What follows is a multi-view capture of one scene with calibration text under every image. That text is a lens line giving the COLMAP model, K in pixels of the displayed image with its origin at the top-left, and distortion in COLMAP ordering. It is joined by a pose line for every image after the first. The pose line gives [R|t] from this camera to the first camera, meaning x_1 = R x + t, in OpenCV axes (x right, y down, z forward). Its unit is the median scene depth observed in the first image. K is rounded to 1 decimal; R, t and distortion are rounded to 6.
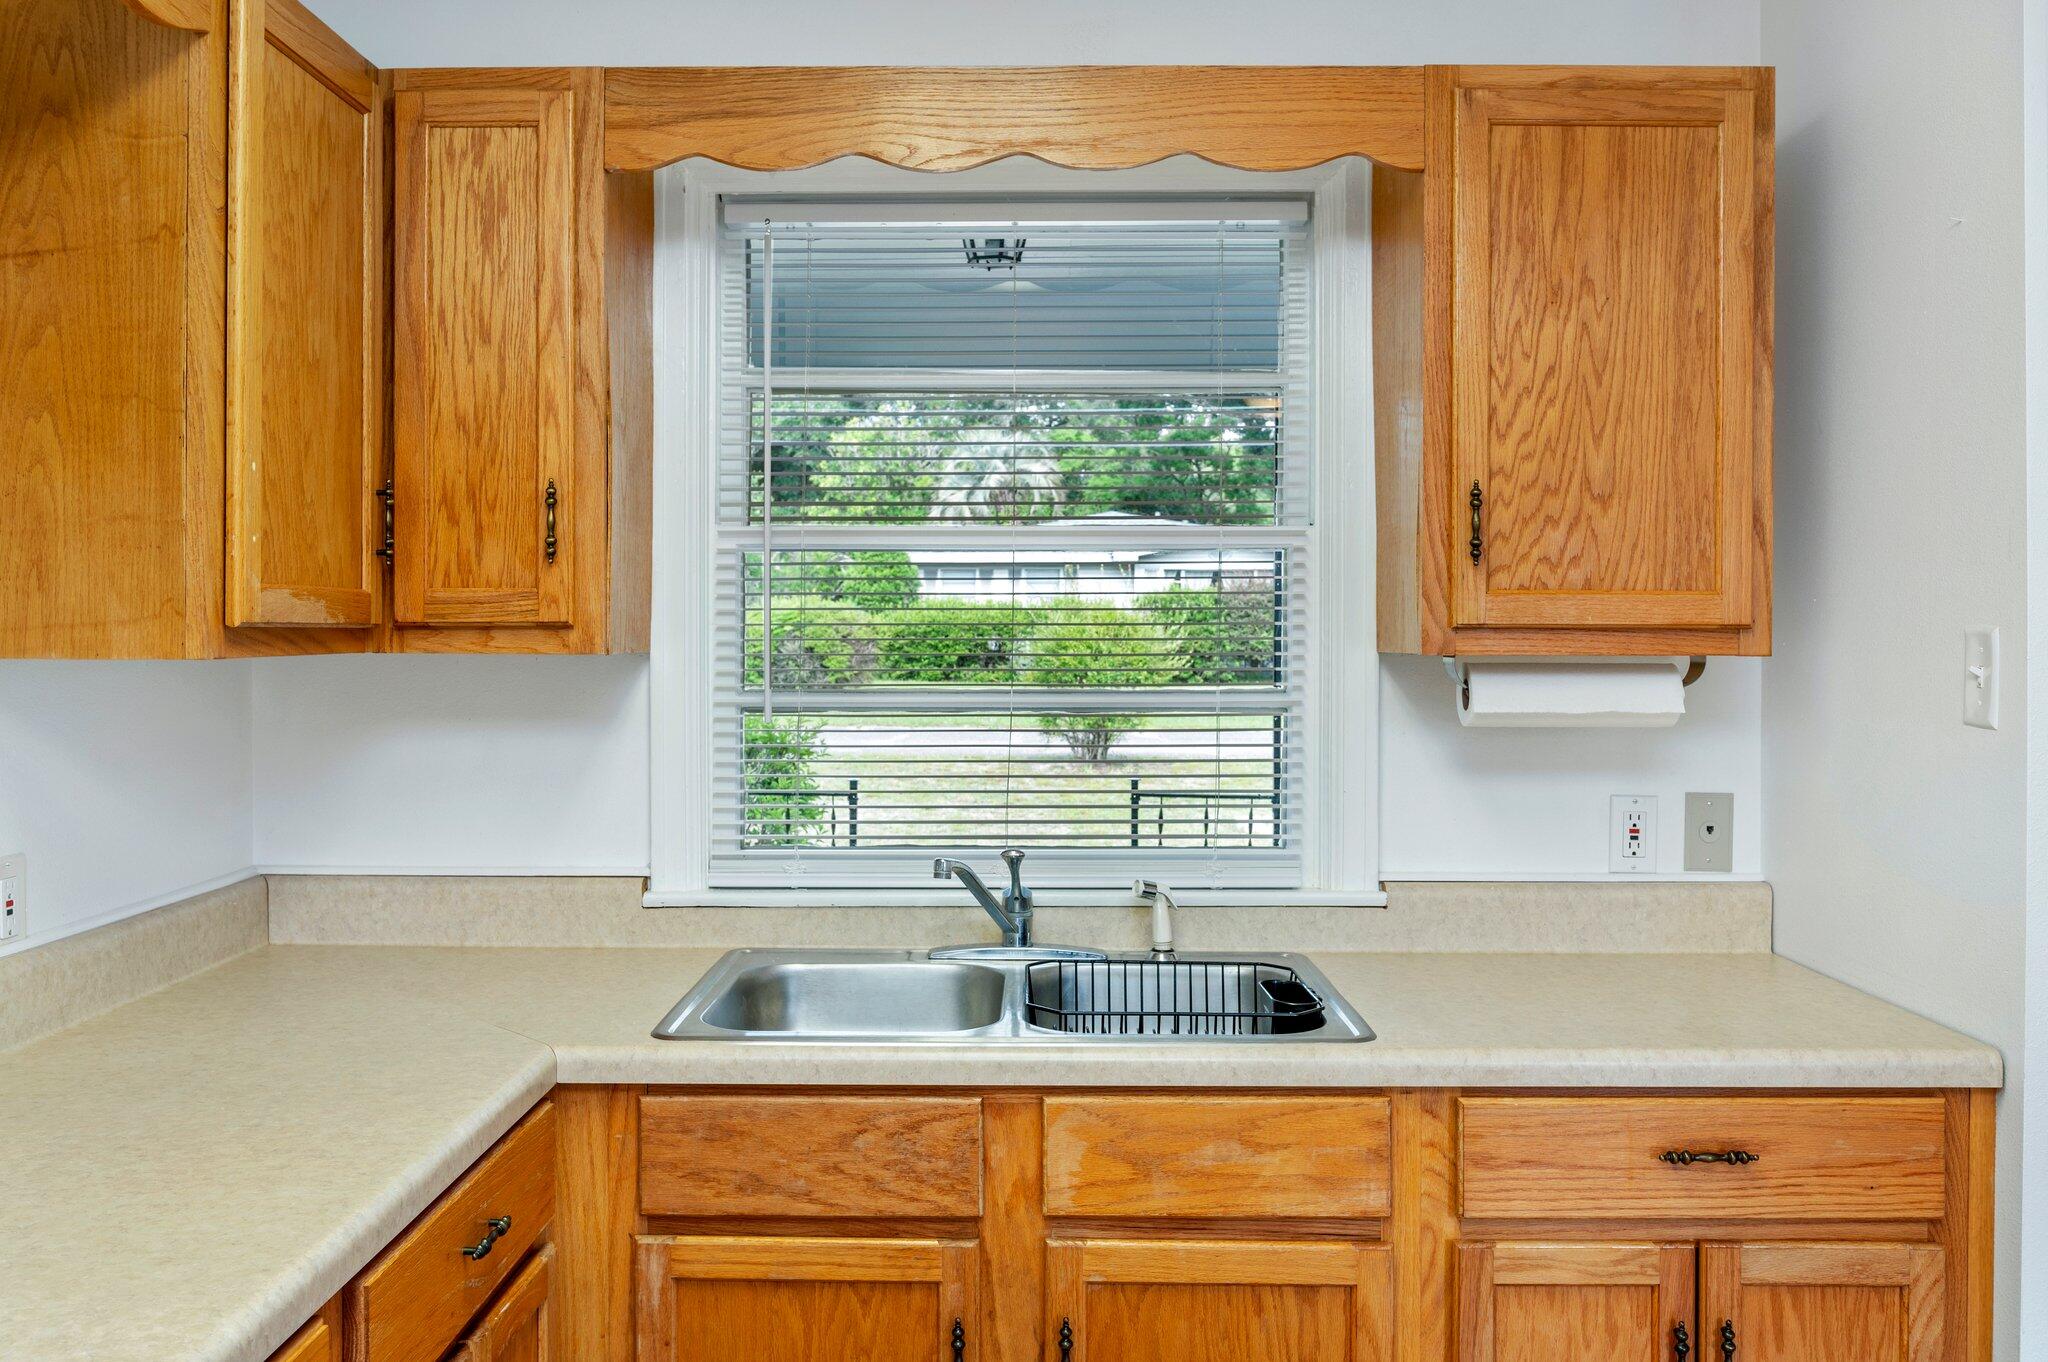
lens RADIAL K [[1707.7, 0, 1026.3], [0, 1707.7, 653.4], [0, 0, 1]] dist [-0.008415, -0.009515]
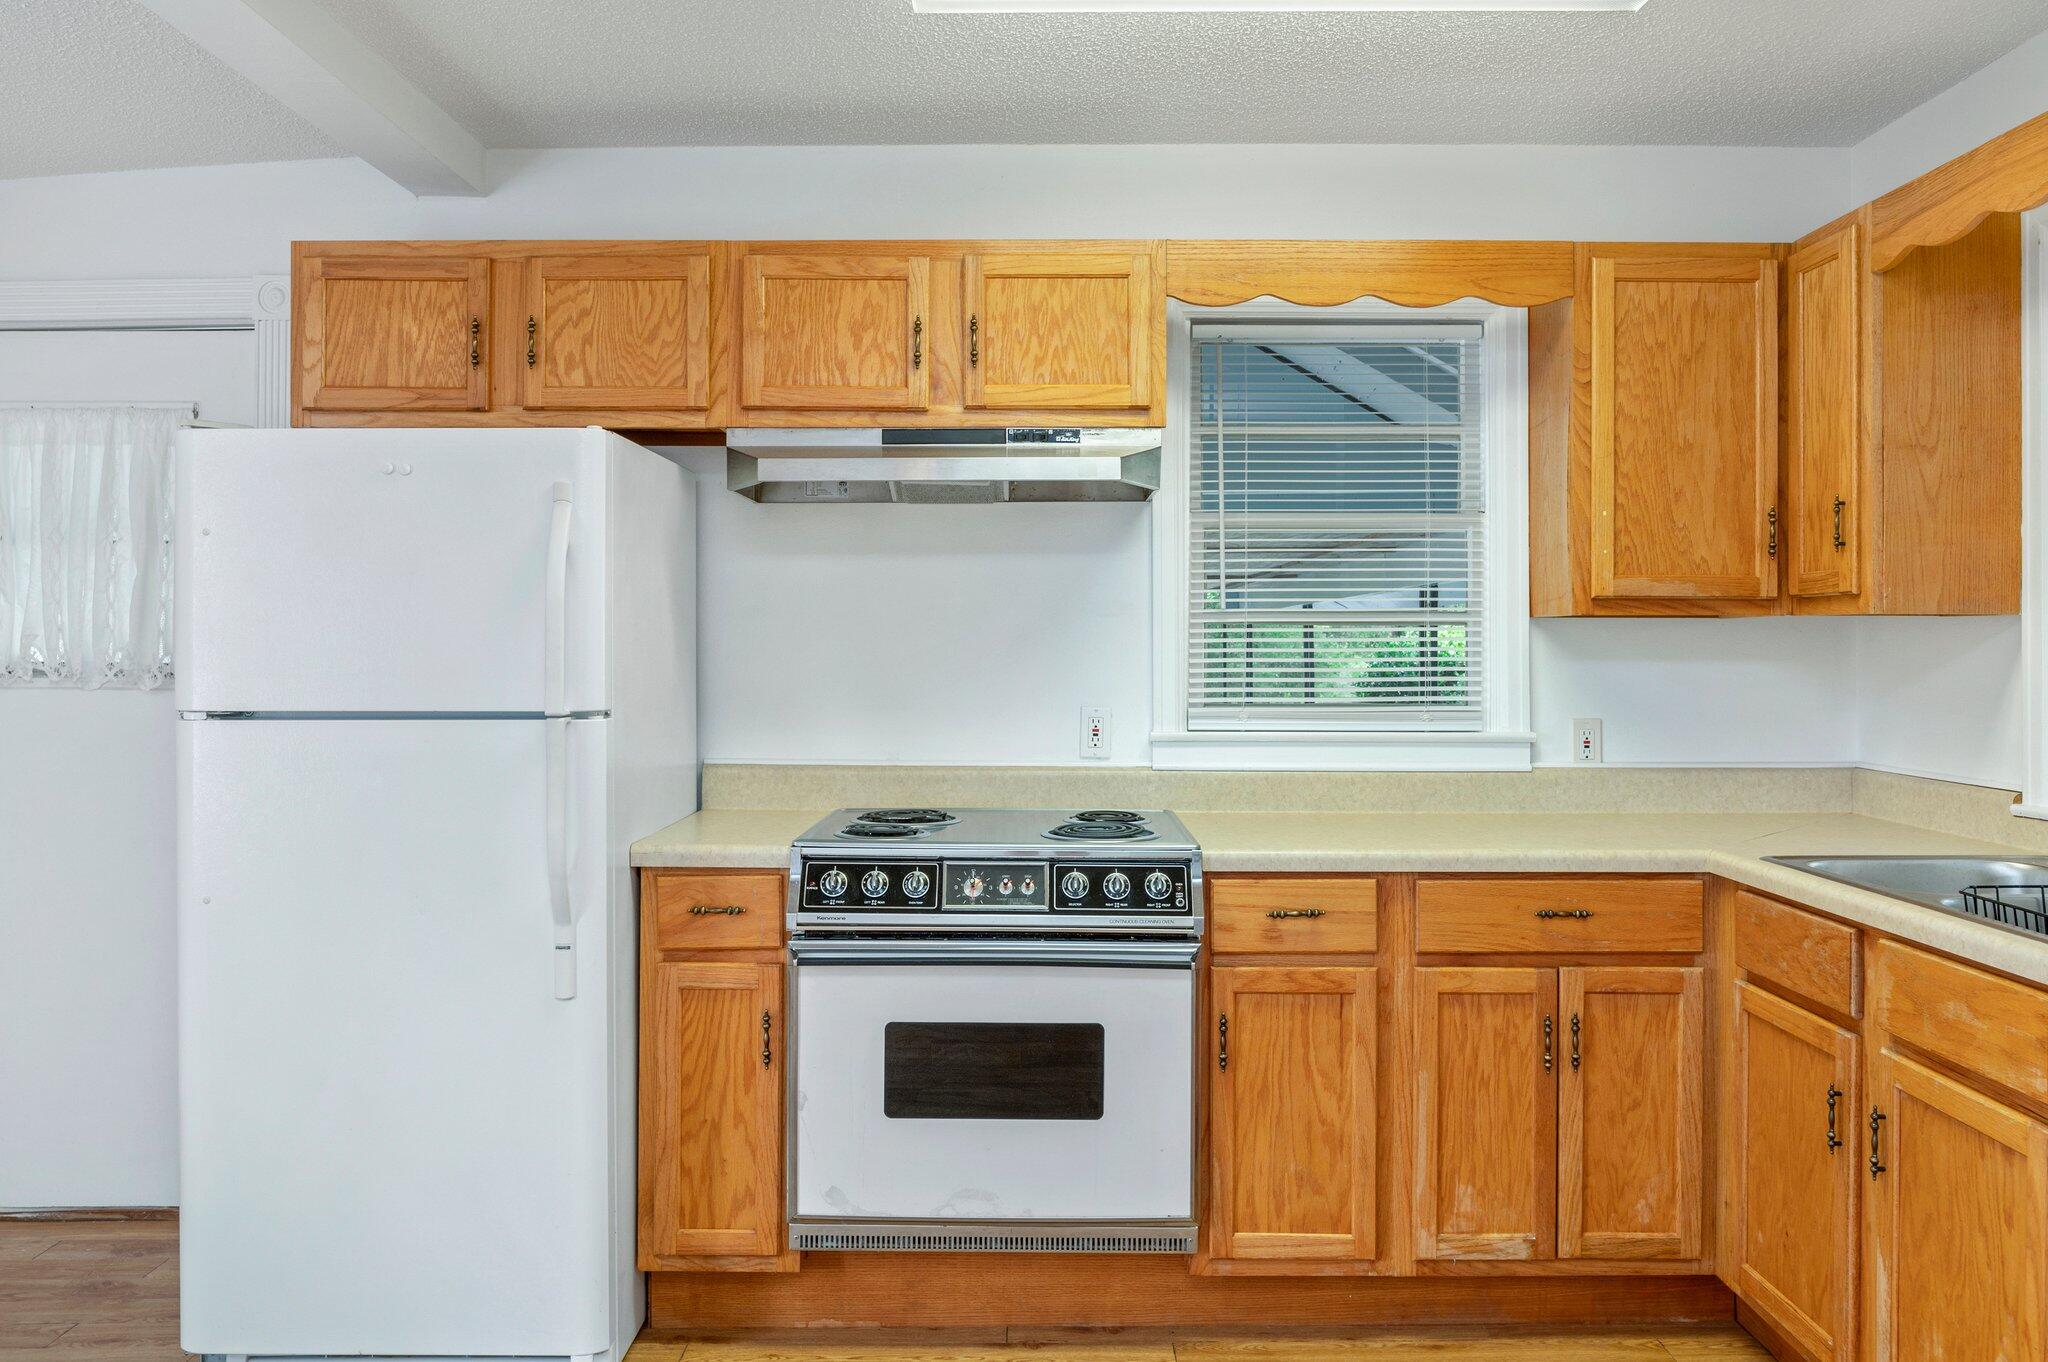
lens RADIAL K [[1338.9, 0, 1024.5], [0, 1338.9, 639.2], [0, 0, 1]] dist [-0.004032, -0.000870]
pose [[0.078508, 0.001116, -0.996913, 0.873986], [-0.010274, 0.999947, 0.000310, 0.031250], [0.996861, 0.010218, 0.078515, 0.227616]]
